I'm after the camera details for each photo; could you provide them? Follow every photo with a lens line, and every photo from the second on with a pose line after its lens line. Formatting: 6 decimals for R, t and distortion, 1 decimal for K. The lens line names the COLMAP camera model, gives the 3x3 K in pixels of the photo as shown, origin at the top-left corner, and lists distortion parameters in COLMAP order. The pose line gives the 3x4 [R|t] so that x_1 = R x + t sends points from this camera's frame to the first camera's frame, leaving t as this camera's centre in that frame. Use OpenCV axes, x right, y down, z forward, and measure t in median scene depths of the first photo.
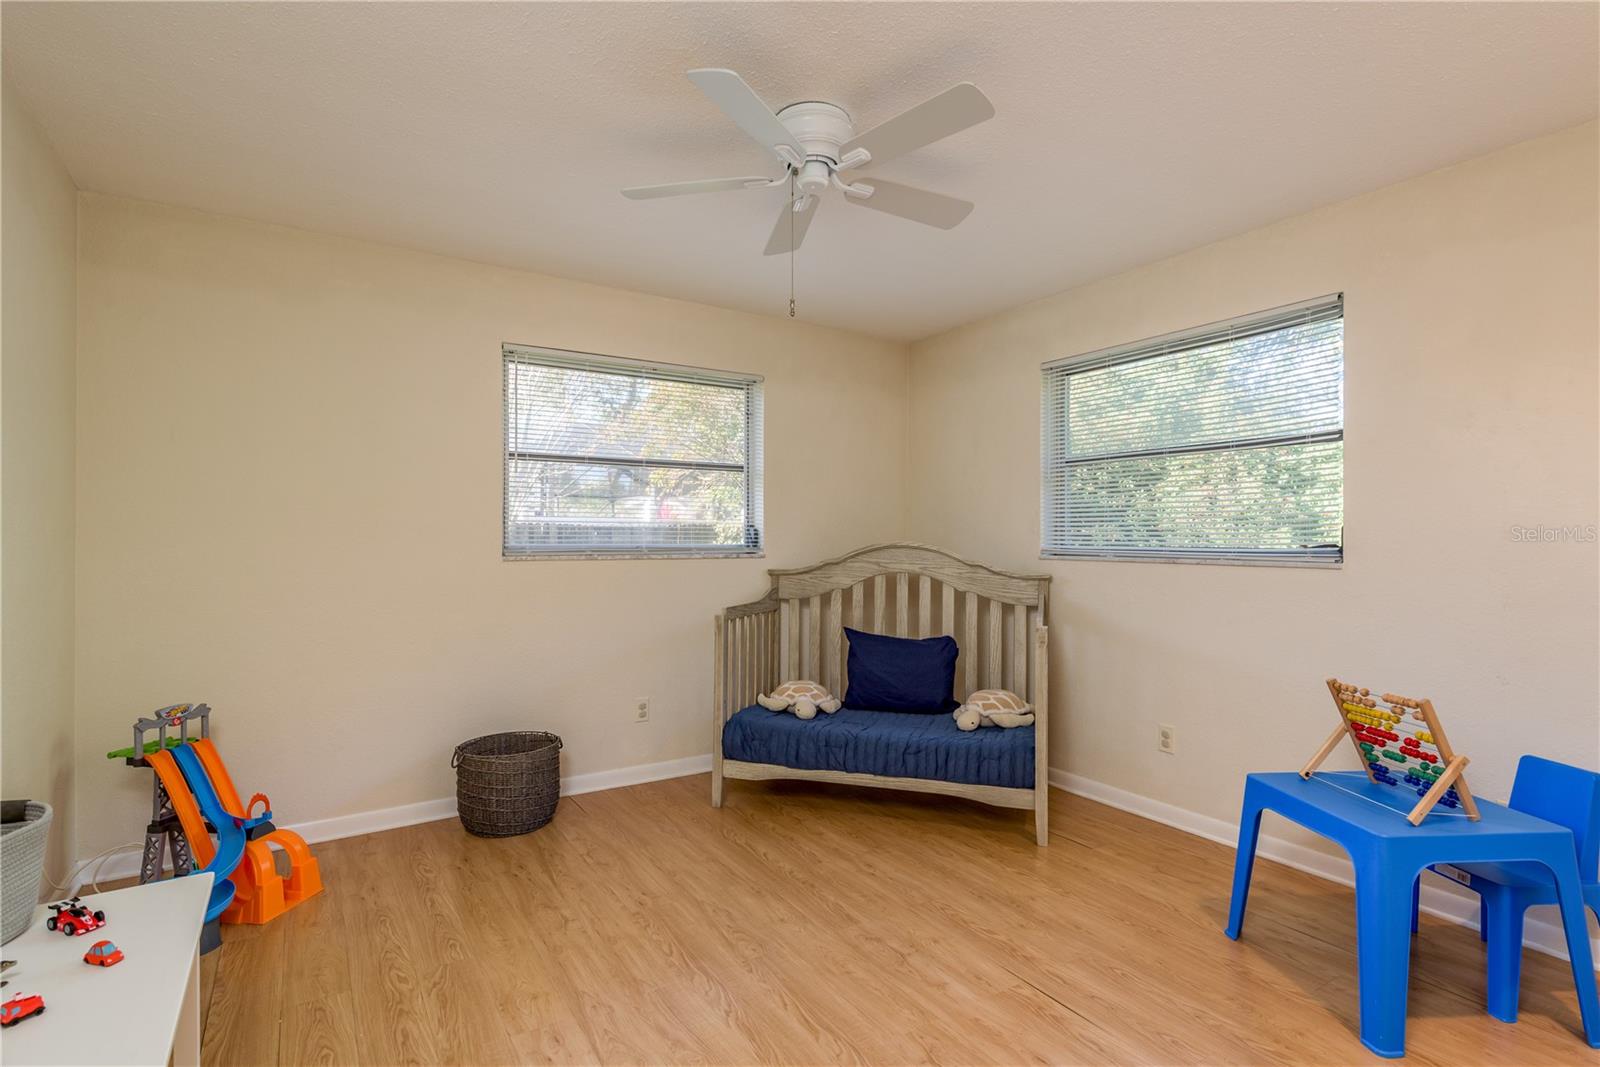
lens RADIAL K [[787.6, 0, 803.3], [0, 787.6, 538.7], [0, 0, 1]] dist [0.005346, -0.002516]
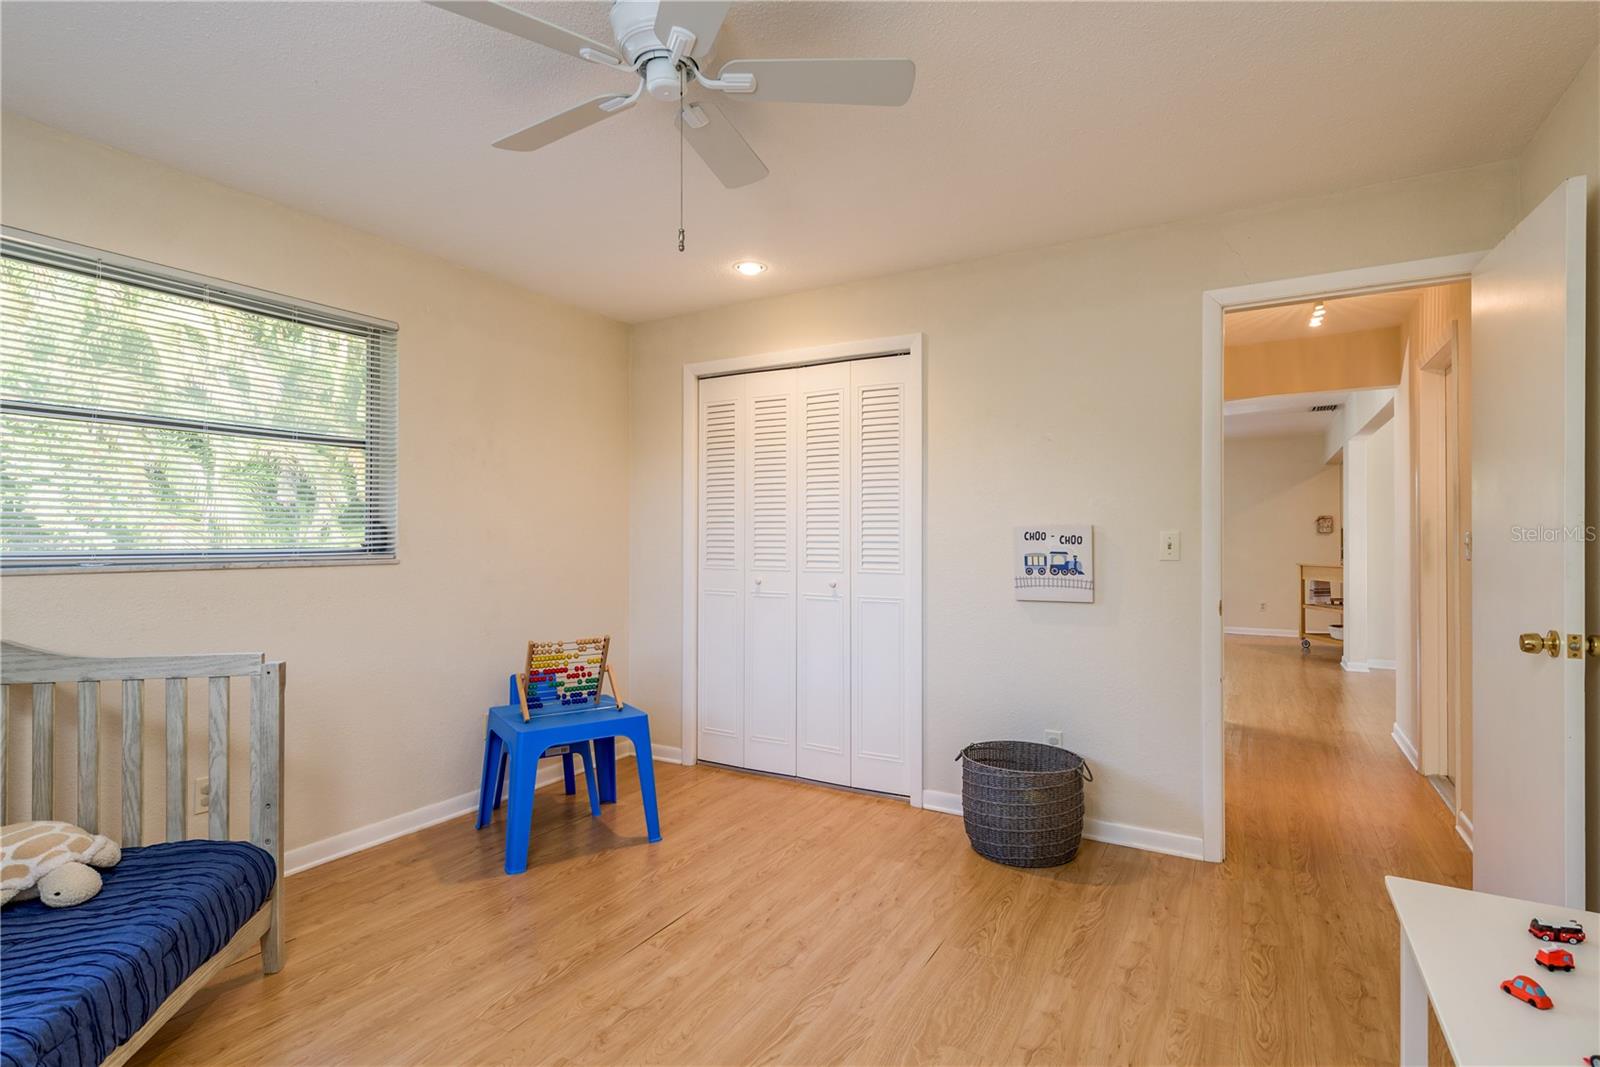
lens RADIAL K [[787.6, 0, 800.7], [0, 787.6, 532.3], [0, 0, 1]] dist [0.005346, -0.002516]
pose [[-0.478352, 0.007490, 0.878136, -0.747679], [0.002385, 0.999971, -0.007230, 0.003263], [-0.878165, -0.001364, -0.478356, 1.268262]]
